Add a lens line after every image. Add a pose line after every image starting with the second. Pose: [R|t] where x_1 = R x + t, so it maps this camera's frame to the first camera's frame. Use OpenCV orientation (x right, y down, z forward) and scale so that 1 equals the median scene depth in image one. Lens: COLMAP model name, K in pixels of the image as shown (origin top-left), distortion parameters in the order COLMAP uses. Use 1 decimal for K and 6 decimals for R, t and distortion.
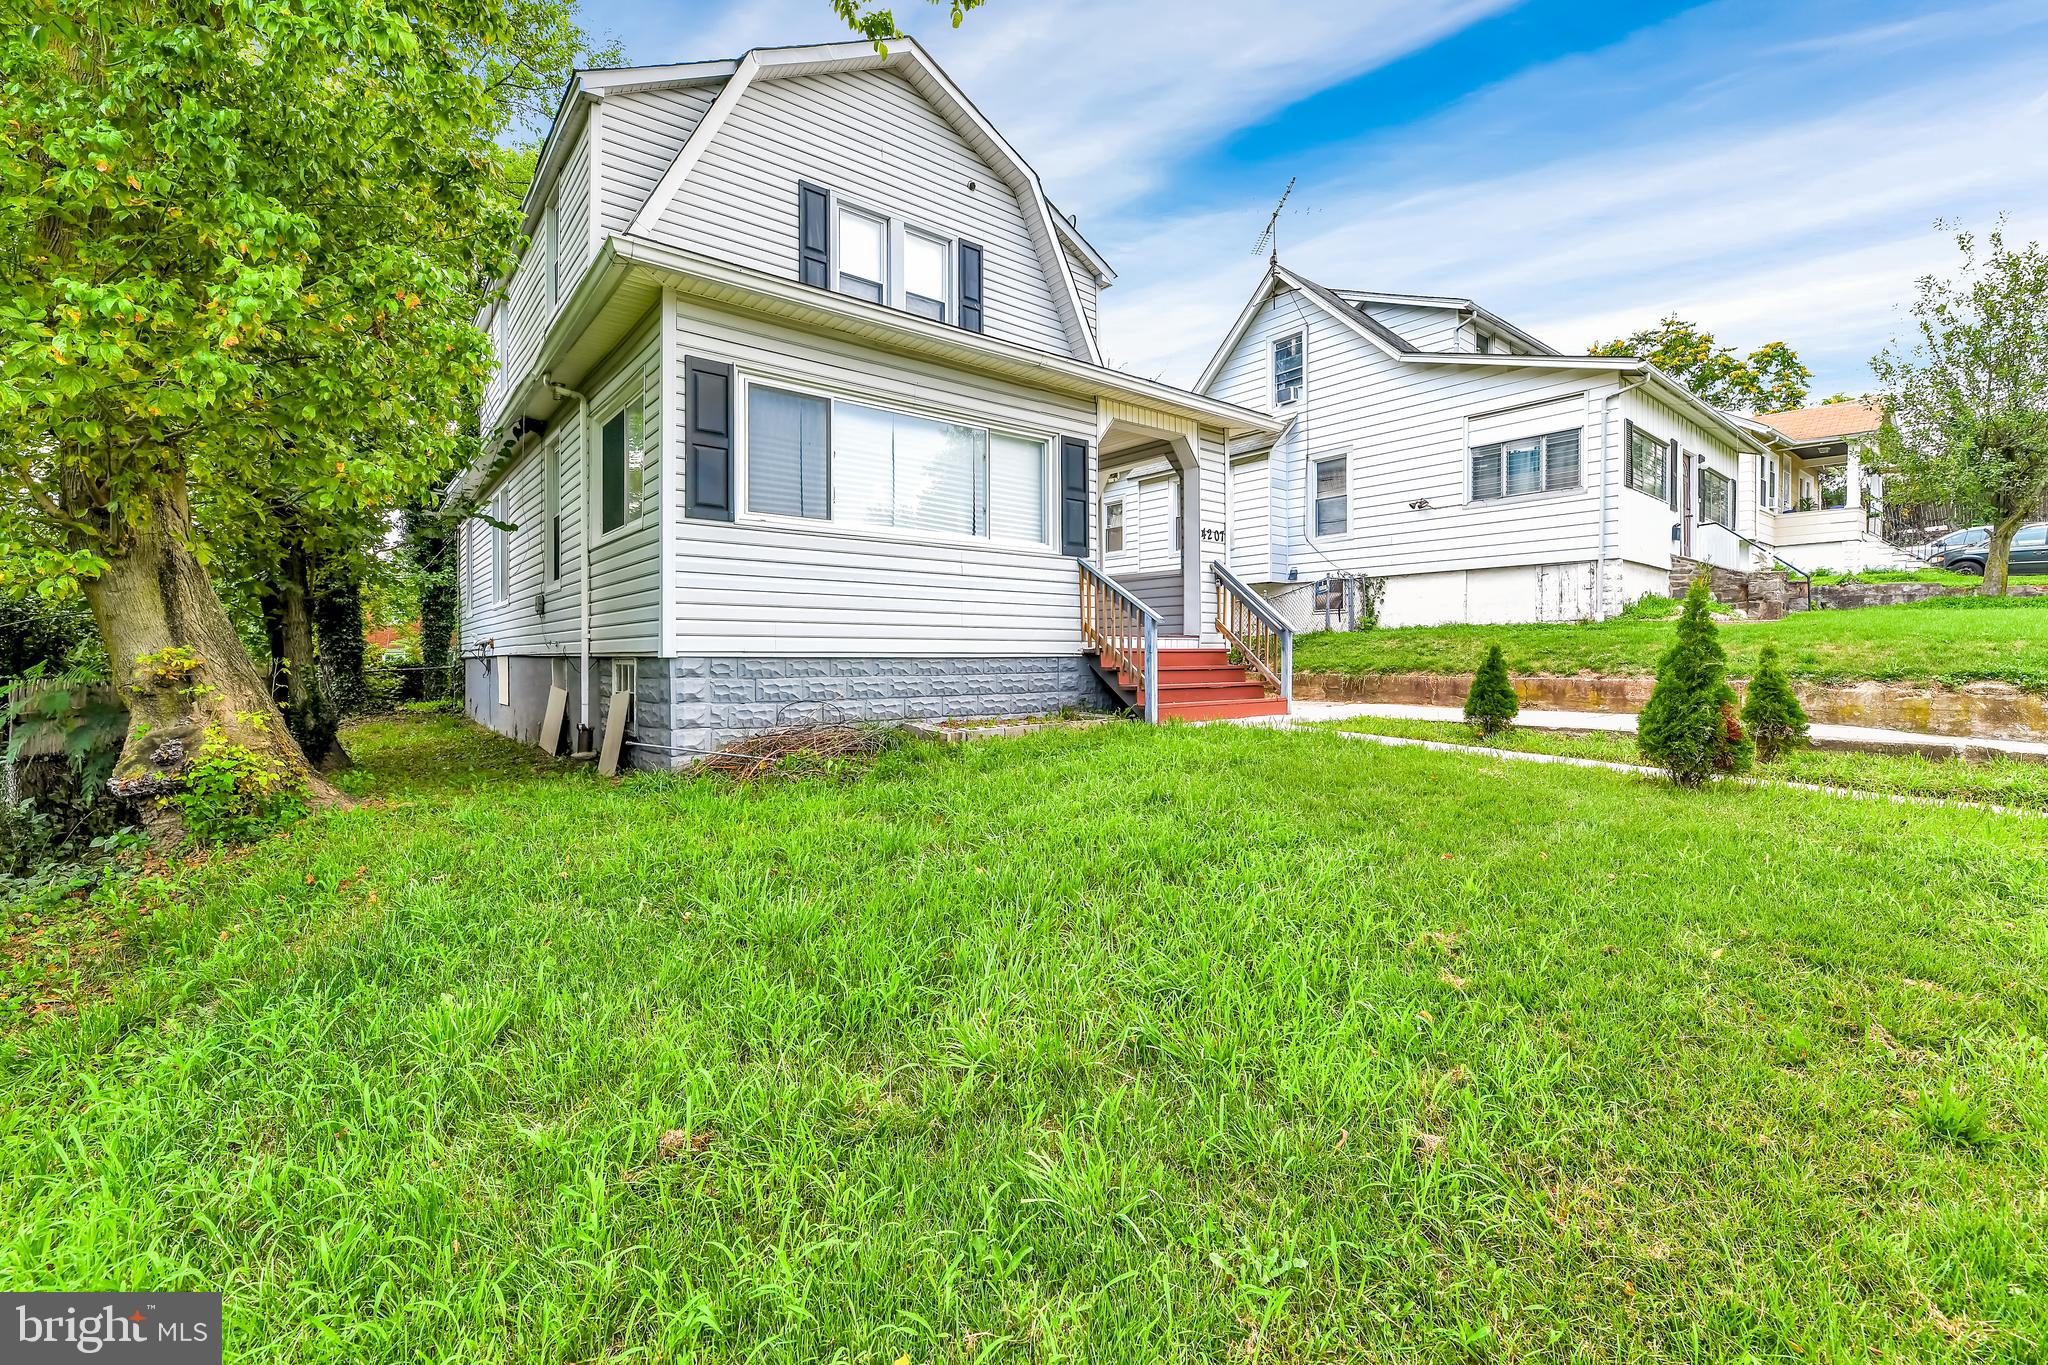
lens RADIAL K [[850.7, 0, 1079.0], [0, 850.7, 662.3], [0, 0, 1]] dist [0.000428, -0.000130]
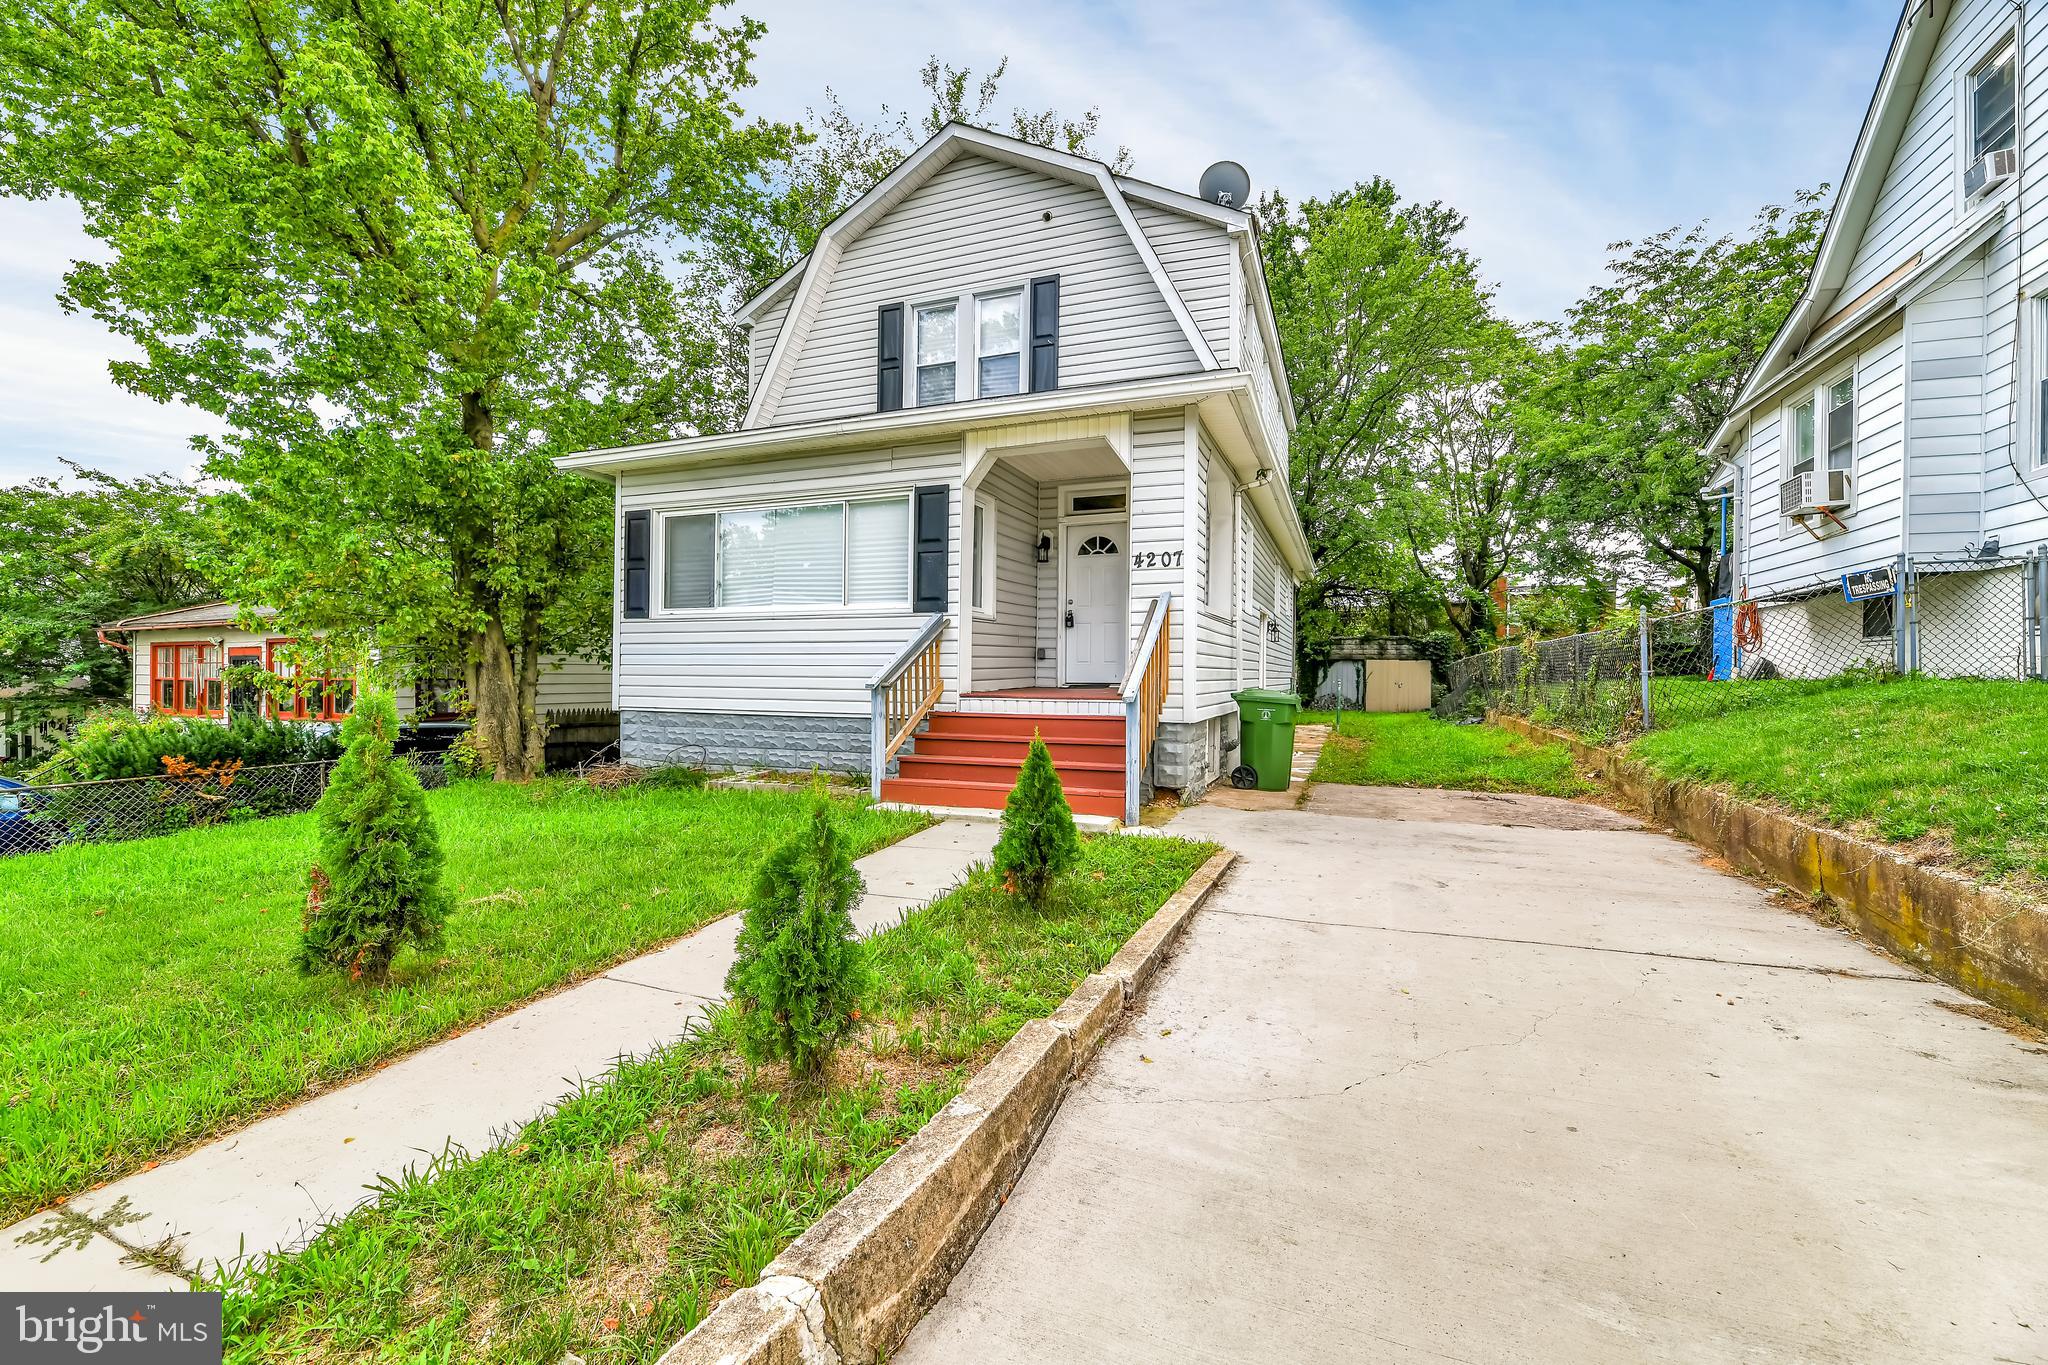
lens RADIAL K [[863.7, 0, 1024.0], [0, 863.7, 682.5], [0, 0, 1]] dist [0.000818, -0.004337]
pose [[0.472934, 0.015070, -0.880969, 0.842076], [-0.014335, 0.999853, 0.009408, -0.055091], [0.880981, 0.008179, 0.473081, 0.612688]]
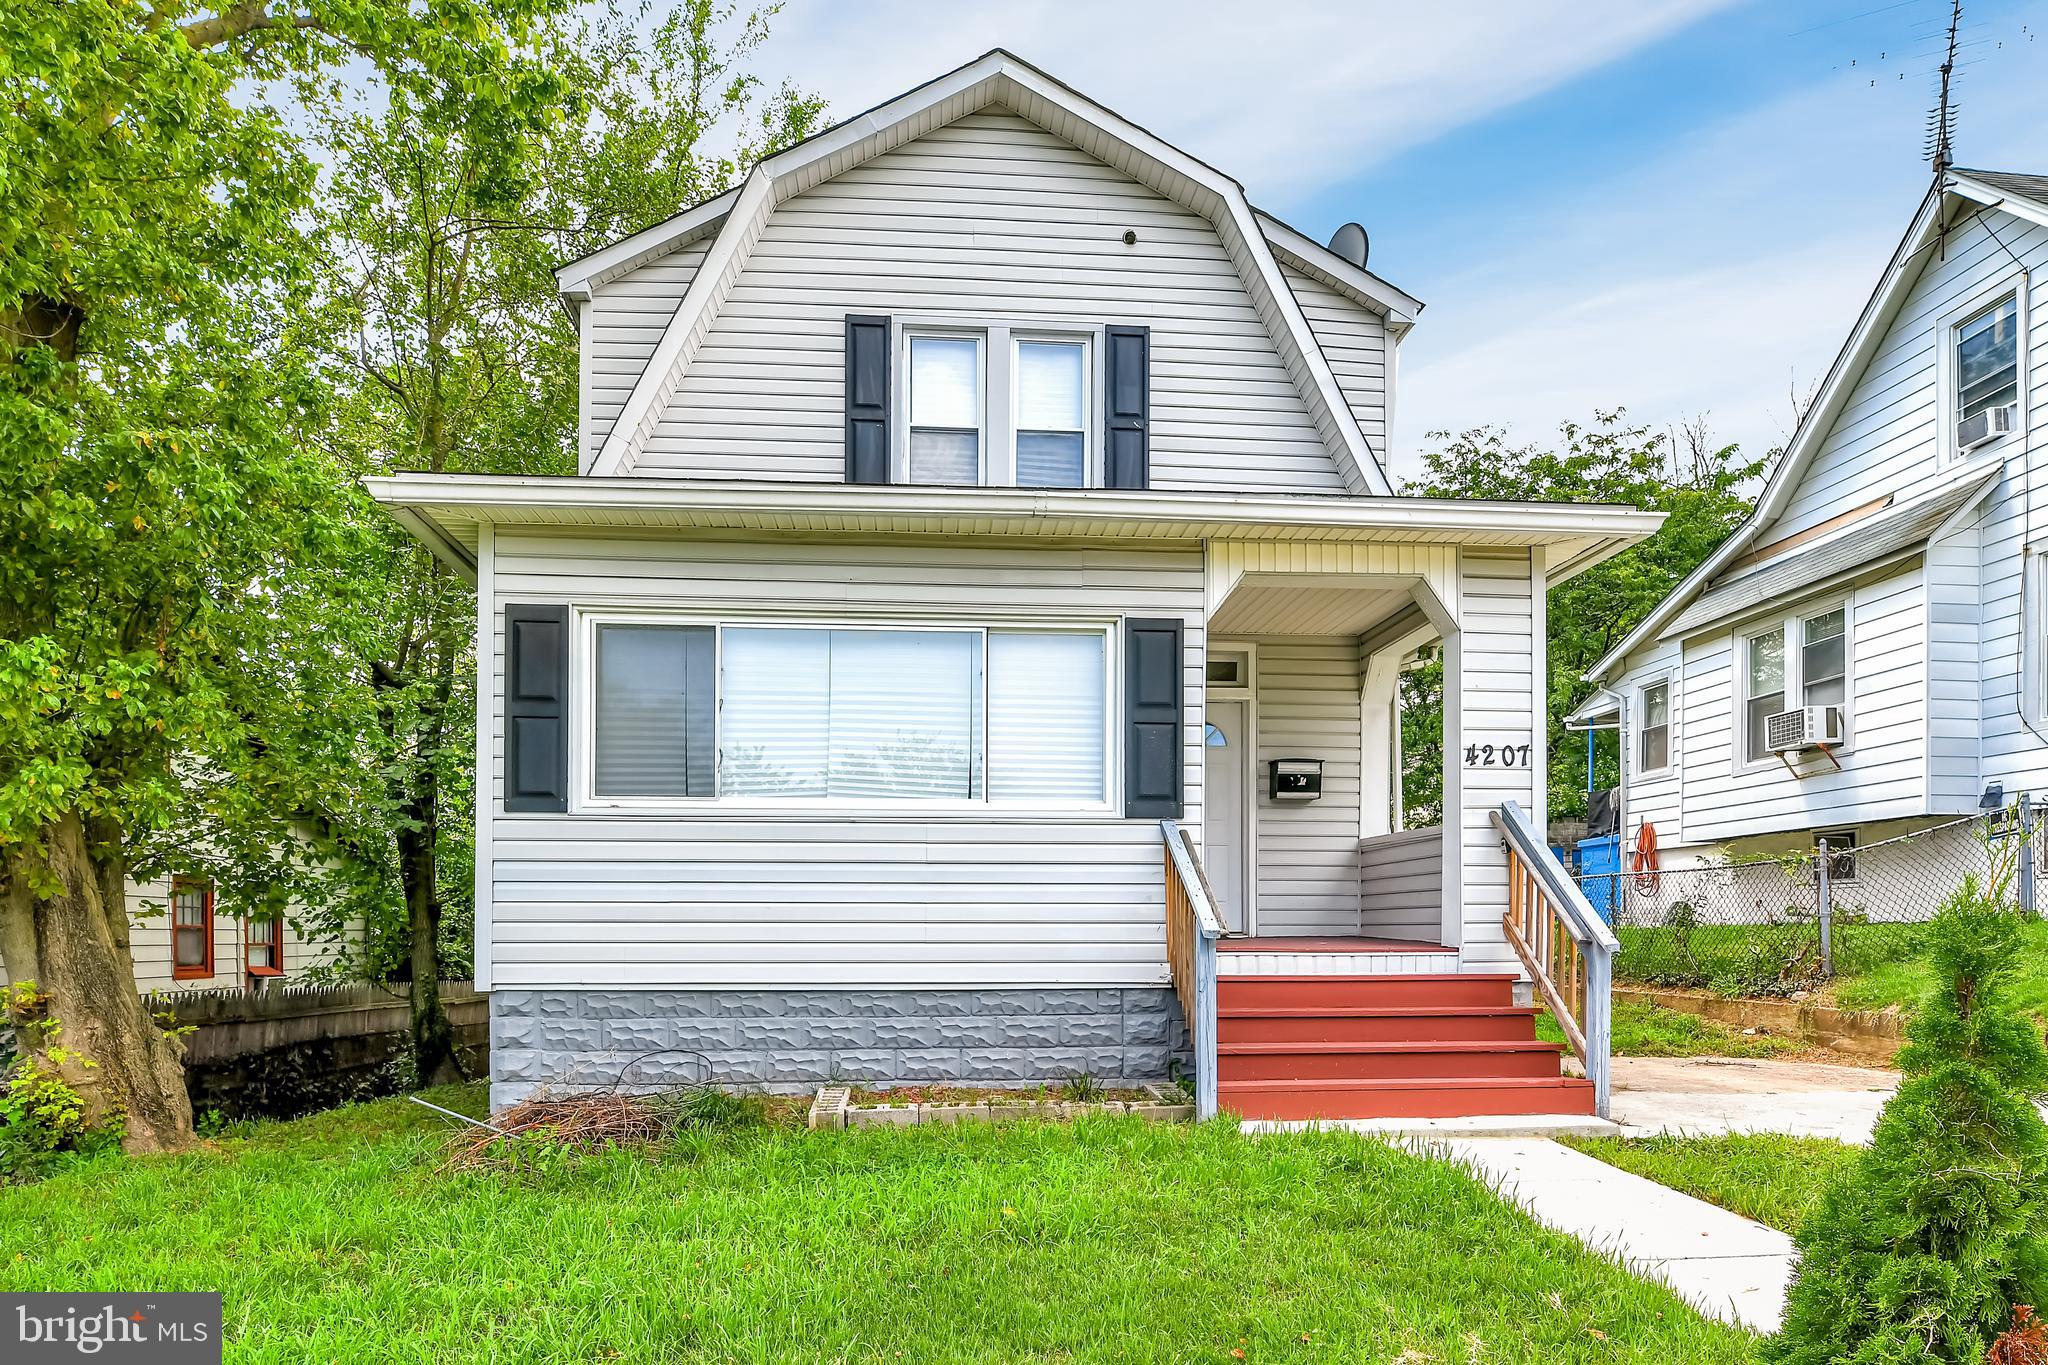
lens RADIAL K [[1198.2, 0, 1015.9], [0, 1198.2, 939.7], [0, 0, 1]] dist [-0.001349, -0.002787]
pose [[0.819436, 0.006223, -0.573137, 0.376663], [-0.005950, 0.999980, 0.002350, -0.039818], [0.573140, 0.001485, 0.819456, 0.250882]]
